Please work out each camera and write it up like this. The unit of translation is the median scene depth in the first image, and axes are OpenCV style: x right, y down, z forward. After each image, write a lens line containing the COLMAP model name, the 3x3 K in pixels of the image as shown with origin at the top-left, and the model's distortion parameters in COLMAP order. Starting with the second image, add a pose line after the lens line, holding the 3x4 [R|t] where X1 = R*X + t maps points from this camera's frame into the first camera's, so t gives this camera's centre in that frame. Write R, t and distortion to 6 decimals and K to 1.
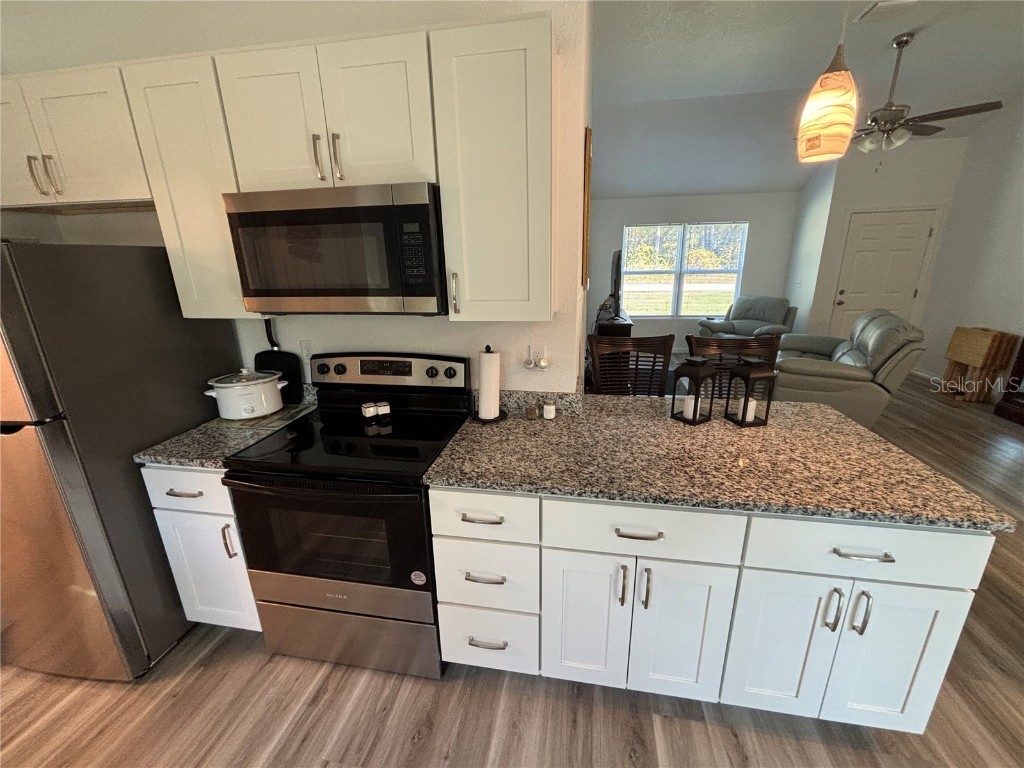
lens RADIAL K [[414.8, 0, 514.5], [0, 414.8, 382.8], [0, 0, 1]] dist [0.001799, -0.000772]
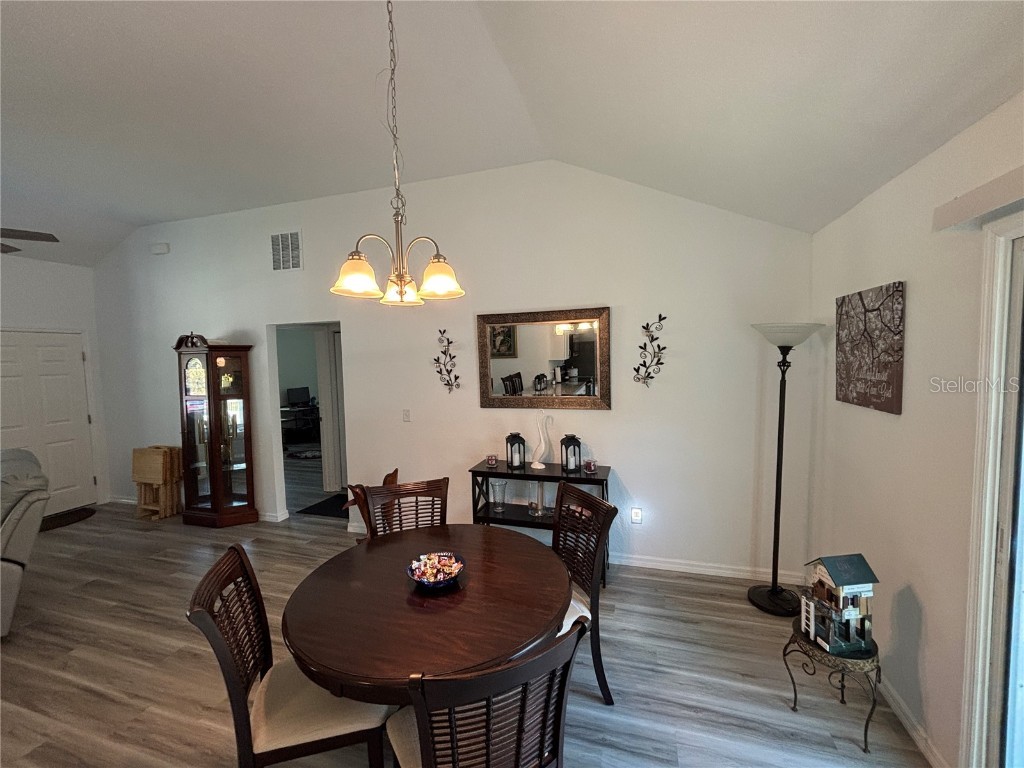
lens RADIAL K [[414.8, 0, 514.5], [0, 414.8, 382.8], [0, 0, 1]] dist [0.001799, -0.000772]
pose [[0.119355, -0.042198, 0.991954, 0.539620], [0.301495, 0.953458, 0.004284, -0.041776], [-0.945968, 0.298558, 0.126523, -0.073896]]
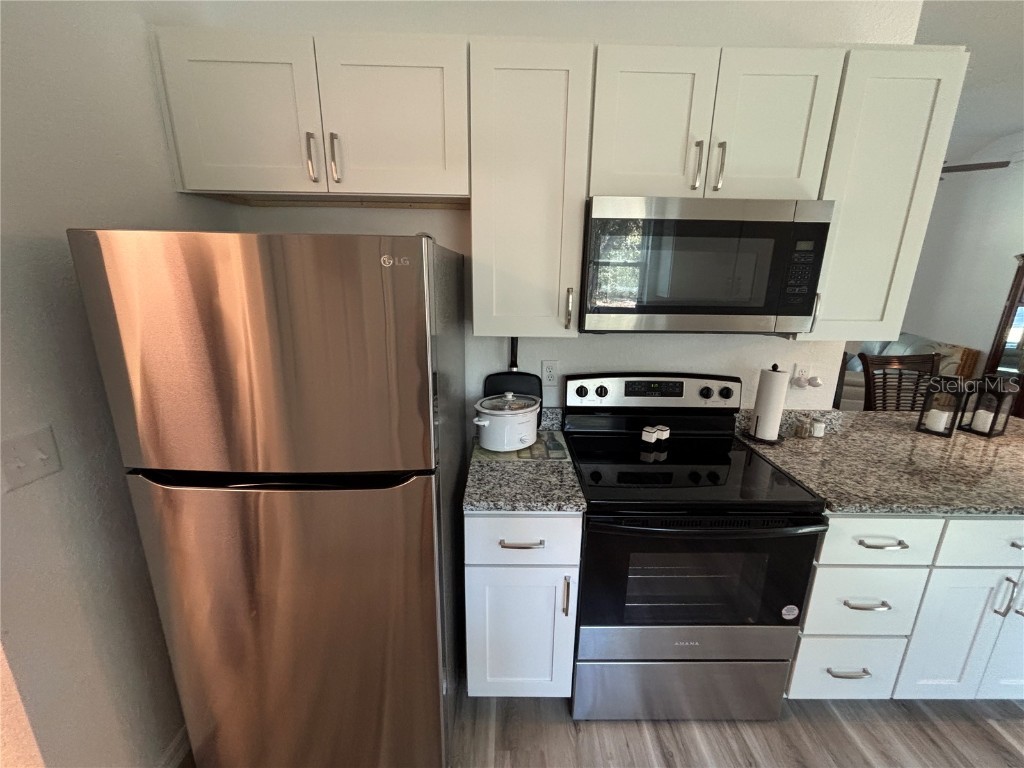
lens RADIAL K [[414.8, 0, 514.5], [0, 414.8, 382.8], [0, 0, 1]] dist [0.001799, -0.000772]
pose [[0.982275, -0.015359, 0.186817, -0.856202], [0.021367, 0.999316, -0.030184, -0.030801], [-0.186225, 0.033641, 0.981931, 0.148161]]
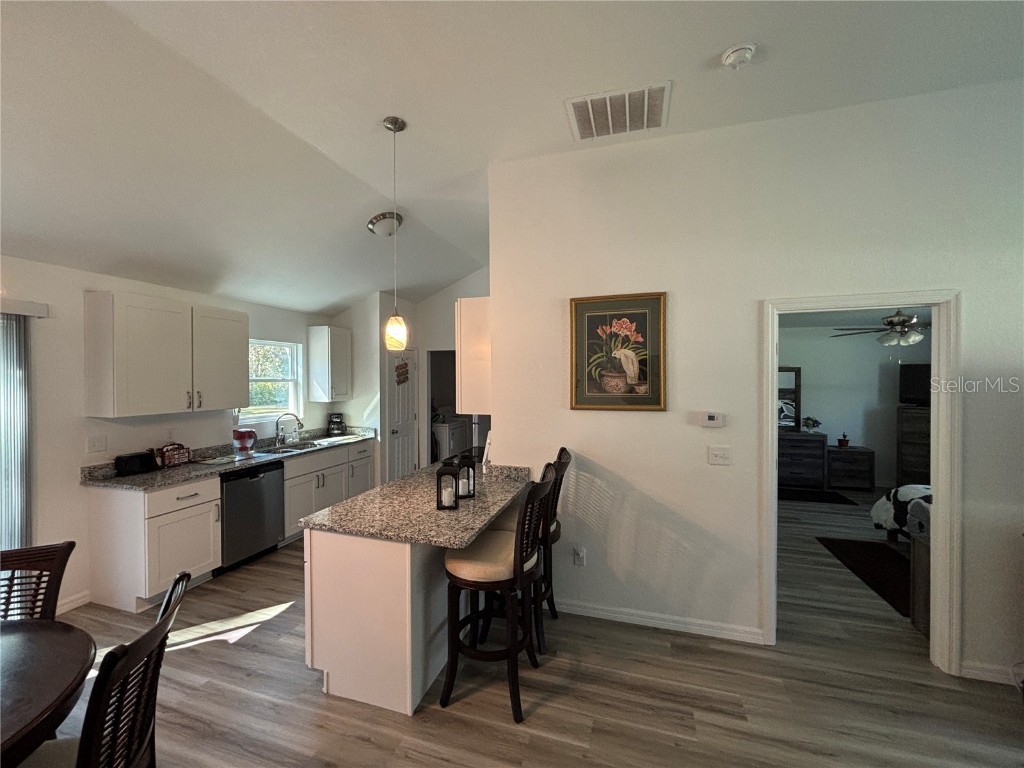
lens RADIAL K [[415.2, 0, 513.6], [0, 415.2, 383.6], [0, 0, 1]] dist [0.000079, 0.000166]
pose [[-0.122440, 0.033877, -0.991898, 1.888370], [-0.279205, 0.957879, 0.067180, -0.453076], [0.952393, 0.285168, -0.107824, 1.246068]]
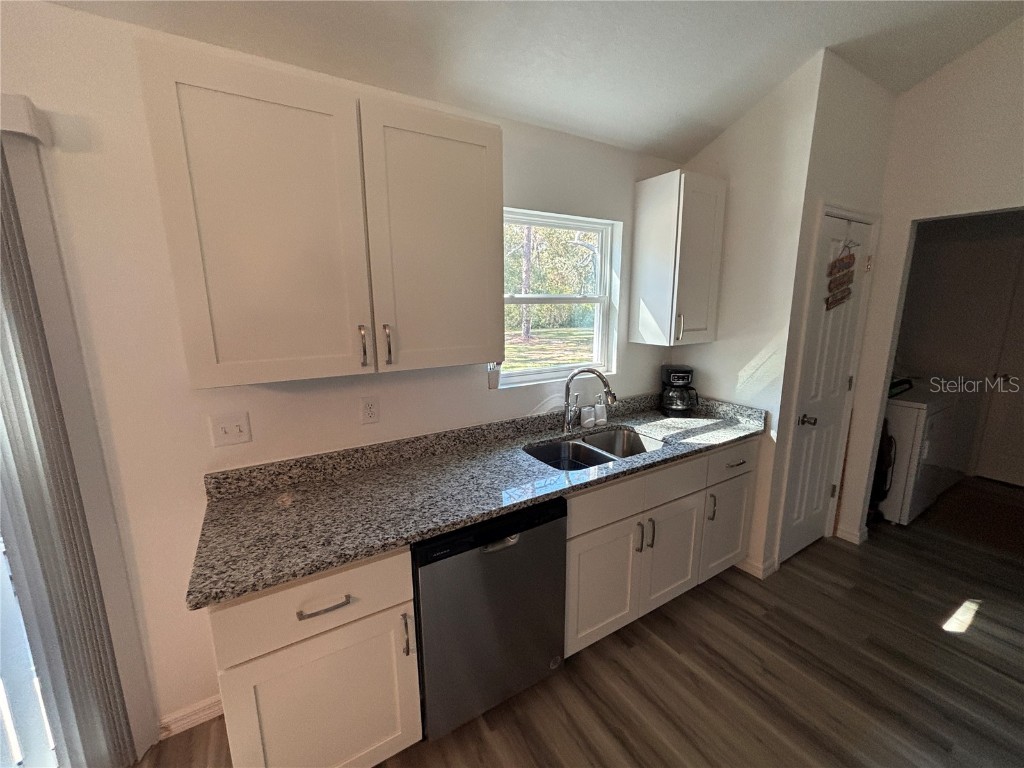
lens RADIAL K [[414.8, 0, 514.5], [0, 414.8, 382.8], [0, 0, 1]] dist [0.001799, -0.000772]
pose [[-0.741935, 0.154602, -0.652404, 0.453493], [-0.169671, 0.898085, 0.405777, -0.133139], [0.648649, 0.411754, -0.640089, 0.334700]]
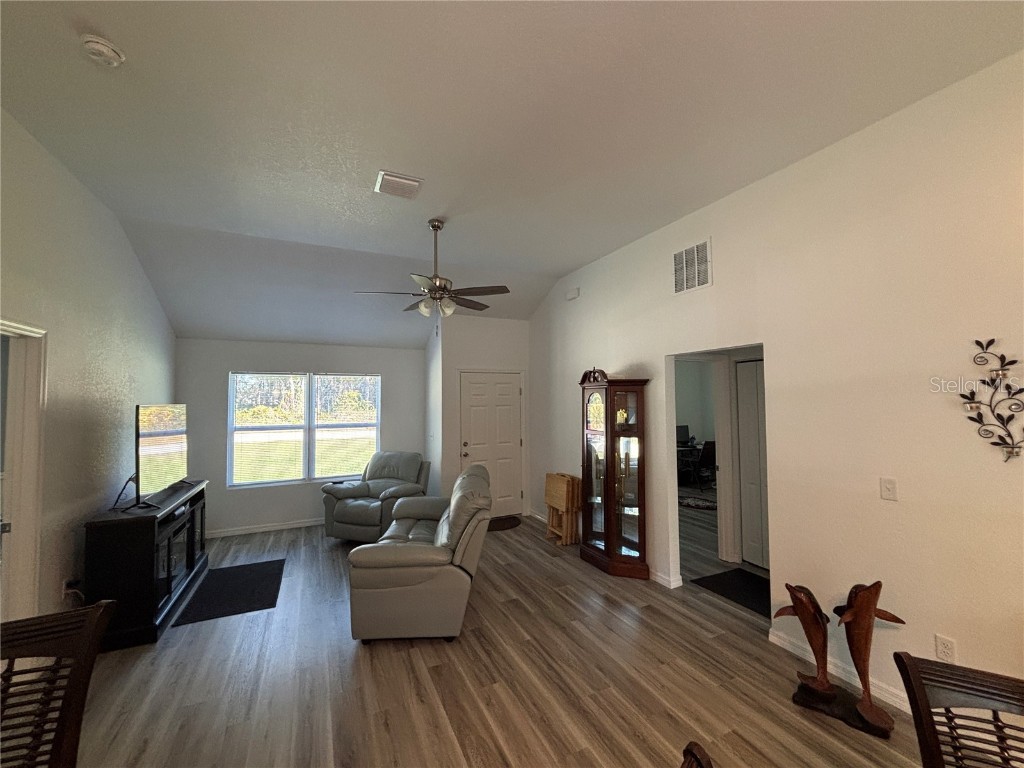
lens RADIAL K [[414.8, 0, 514.5], [0, 414.8, 382.8], [0, 0, 1]] dist [0.001799, -0.000772]
pose [[0.807238, 0.038680, 0.588958, 0.900940], [0.160449, 0.945892, -0.282037, -0.176305], [-0.568000, 0.322169, 0.757353, 0.362677]]
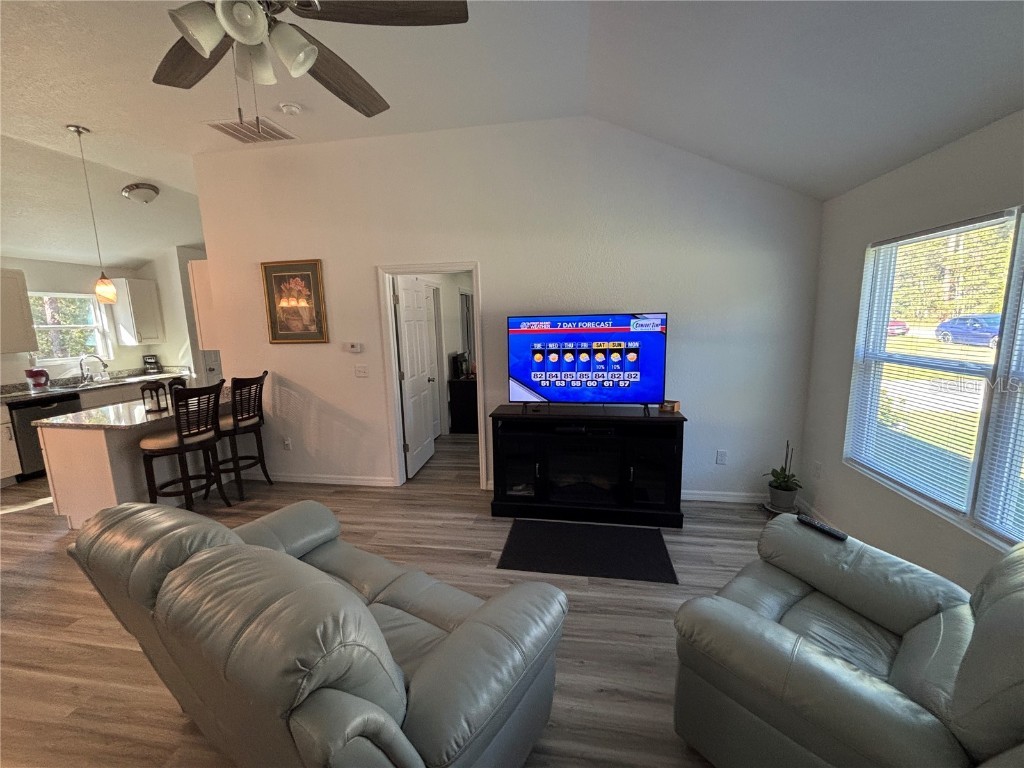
lens RADIAL K [[414.8, 0, 514.5], [0, 414.8, 382.8], [0, 0, 1]] dist [0.001799, -0.000772]
pose [[0.017458, 0.176014, -0.984233, 2.588653], [-0.264932, 0.950011, 0.165195, -0.849357], [0.964109, 0.257871, 0.063217, 2.550446]]
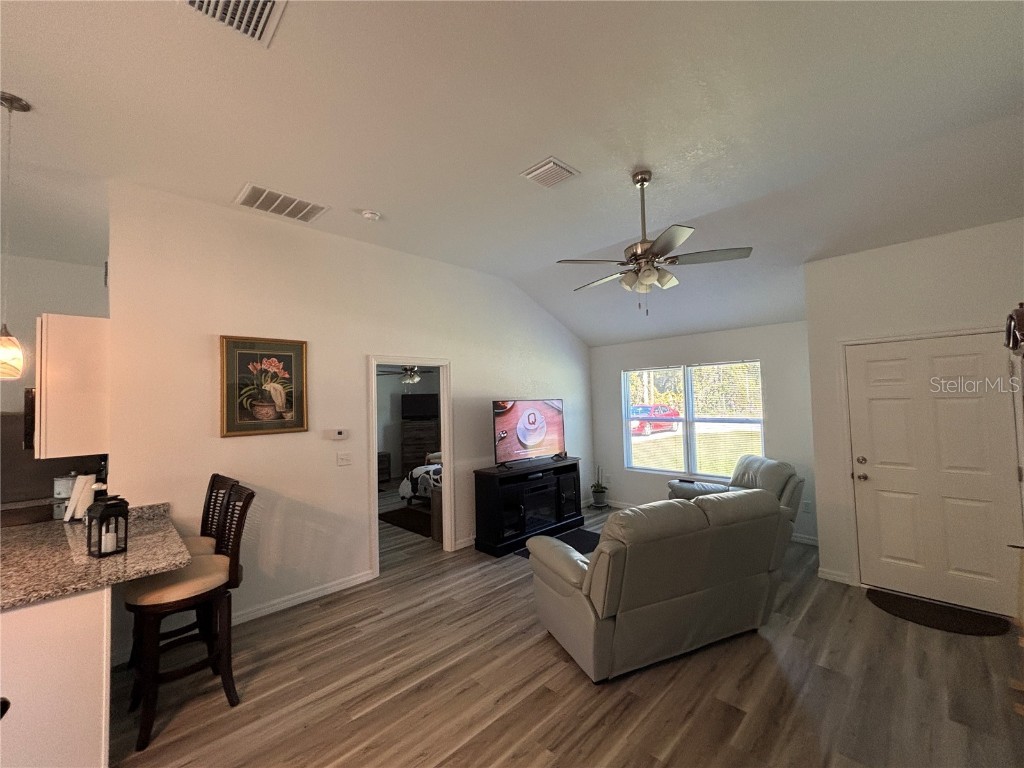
lens RADIAL K [[414.8, 0, 514.5], [0, 414.8, 382.8], [0, 0, 1]] dist [0.001799, -0.000772]
pose [[0.814816, -0.022758, -0.579272, 2.302043], [-0.156979, 0.953236, -0.258260, -0.267278], [0.558061, 0.301368, 0.773140, 0.564216]]
